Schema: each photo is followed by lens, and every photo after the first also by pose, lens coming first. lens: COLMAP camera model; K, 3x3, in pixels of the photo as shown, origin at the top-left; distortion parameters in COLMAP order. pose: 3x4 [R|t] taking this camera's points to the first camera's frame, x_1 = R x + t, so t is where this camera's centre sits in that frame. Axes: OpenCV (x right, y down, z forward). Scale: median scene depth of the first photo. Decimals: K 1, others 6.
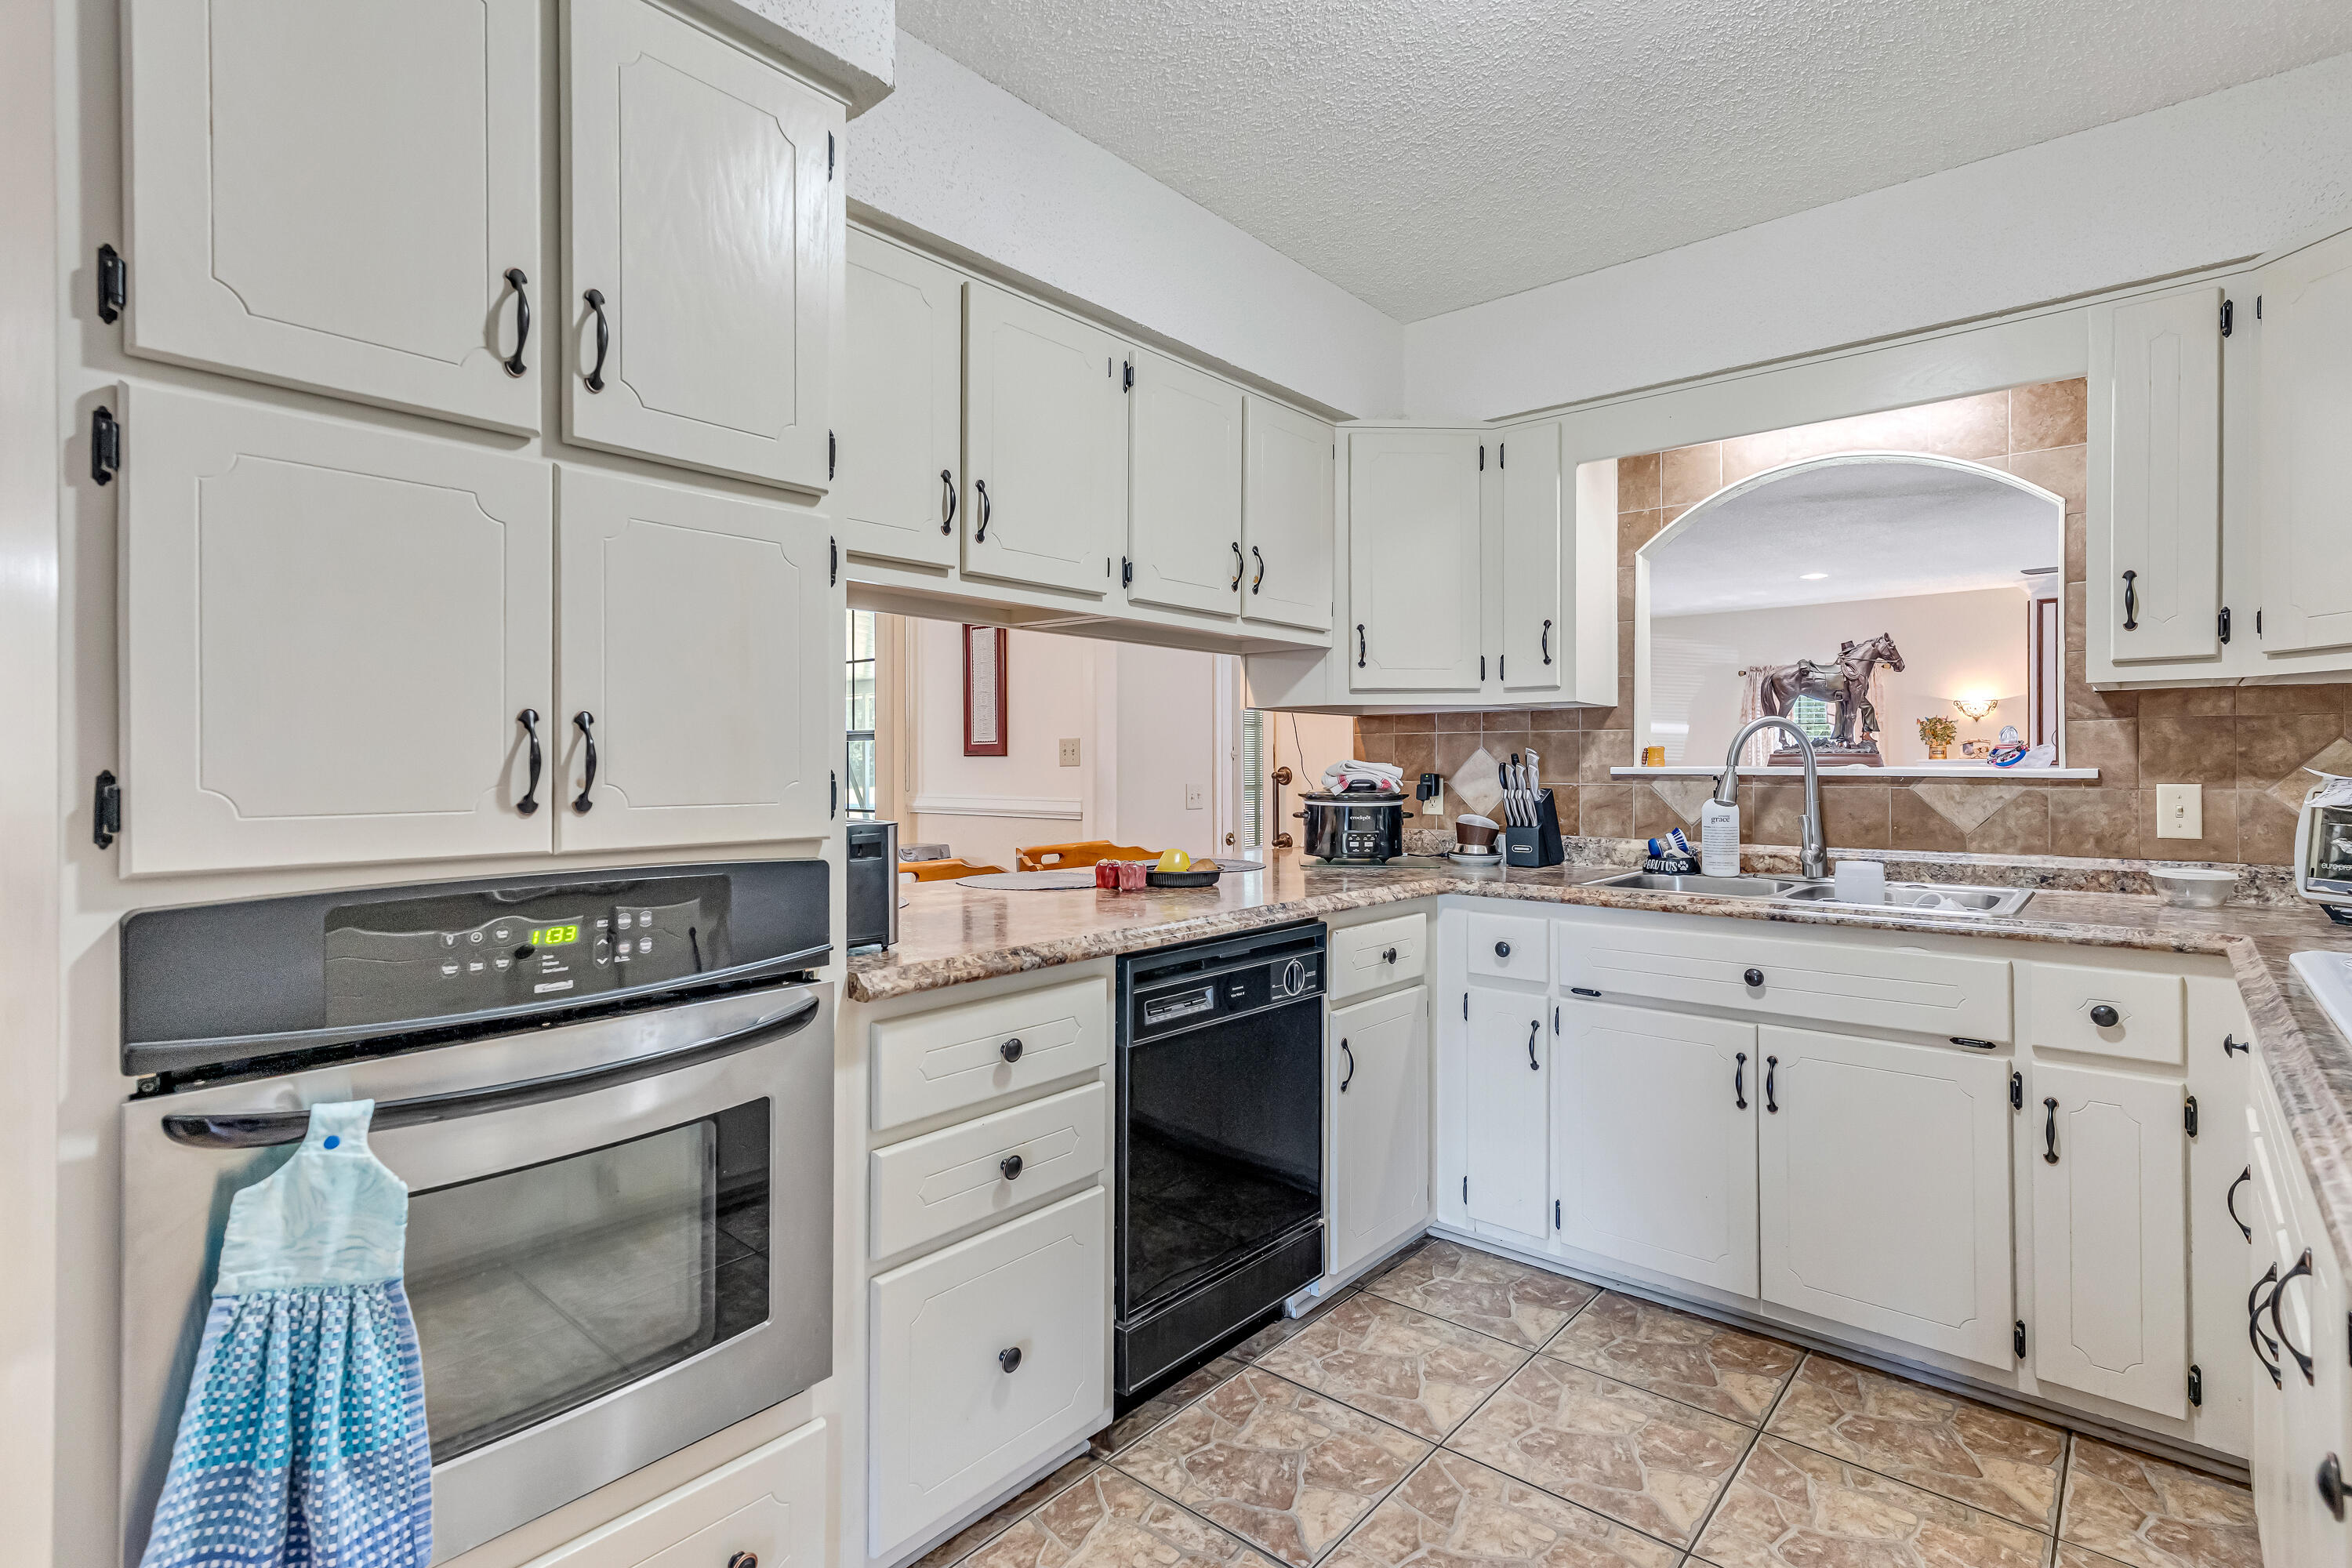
lens RADIAL K [[1133.8, 0, 1179.6], [0, 1133.8, 759.8], [0, 0, 1]] dist [0.002719, 0.008333]
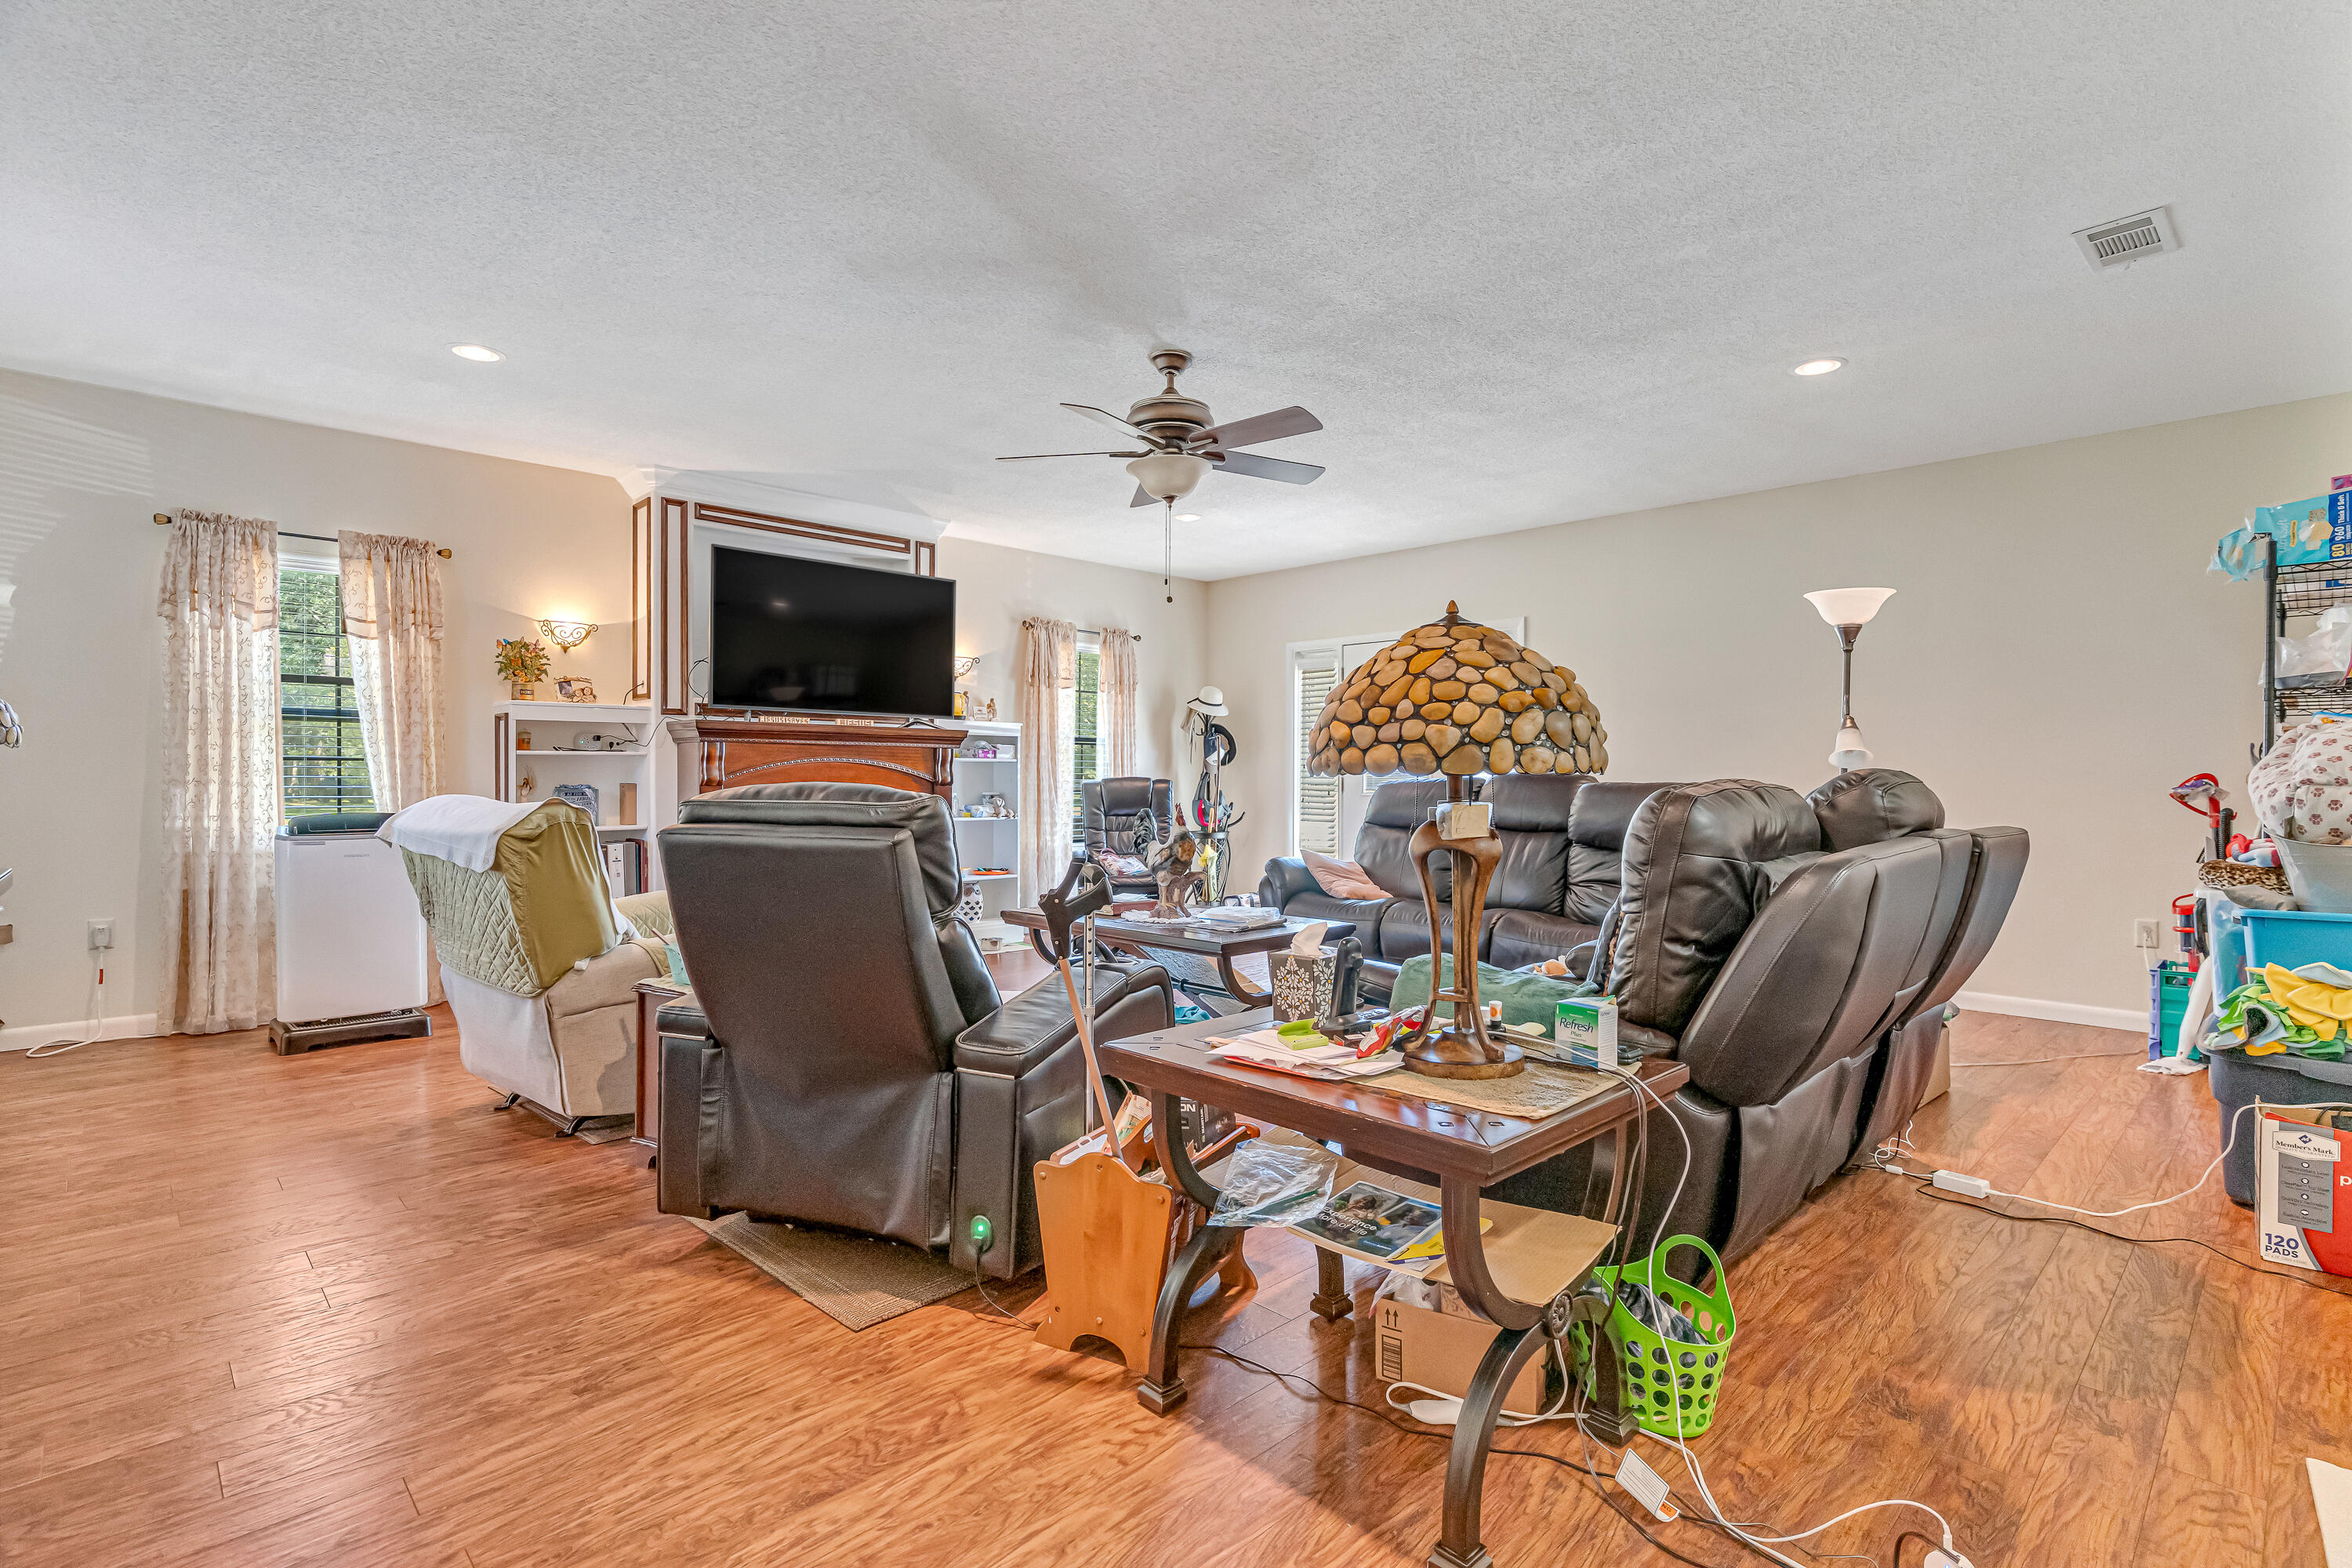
lens RADIAL K [[1107.8, 0, 1176.0], [0, 1107.8, 784.0], [0, 0, 1]] dist [0.000966, 0.000155]
pose [[0.095759, -0.007094, 0.995379, 0.128027], [-0.008370, 0.999934, 0.007932, 0.121431], [-0.995369, -0.009091, 0.095694, 1.662622]]
